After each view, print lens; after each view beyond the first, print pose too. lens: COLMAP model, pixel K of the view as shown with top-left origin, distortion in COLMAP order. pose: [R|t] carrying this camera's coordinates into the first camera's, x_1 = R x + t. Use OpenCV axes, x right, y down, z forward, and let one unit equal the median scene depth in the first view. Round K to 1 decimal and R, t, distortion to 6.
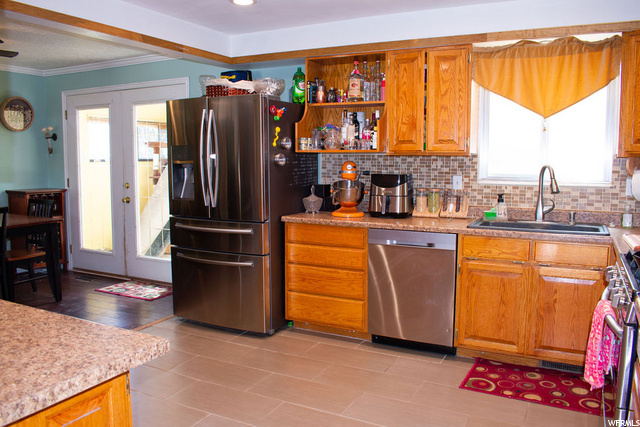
lens RADIAL K [[500.2, 0, 320.0], [0, 500.2, 213.5], [0, 0, 1]] dist [-0.118176, 0.045862]
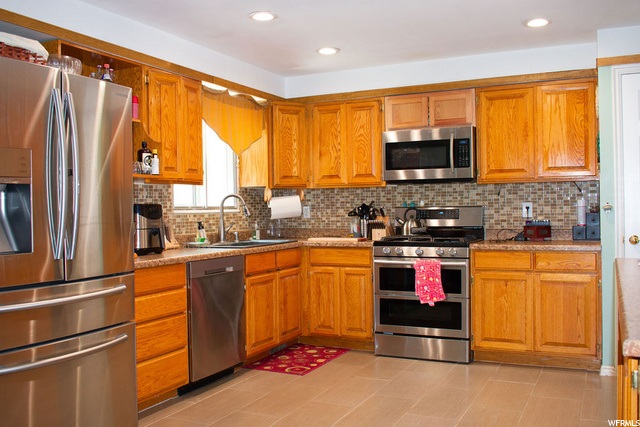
lens RADIAL K [[592.7, 0, 320.0], [0, 592.7, 213.5], [0, 0, 1]] dist [-0.075438, 0.010570]
pose [[-0.015664, -0.014431, 0.999773, -0.851196], [0.108639, 0.993952, 0.016049, -0.044353], [-0.993958, 0.108866, -0.014002, 0.679061]]
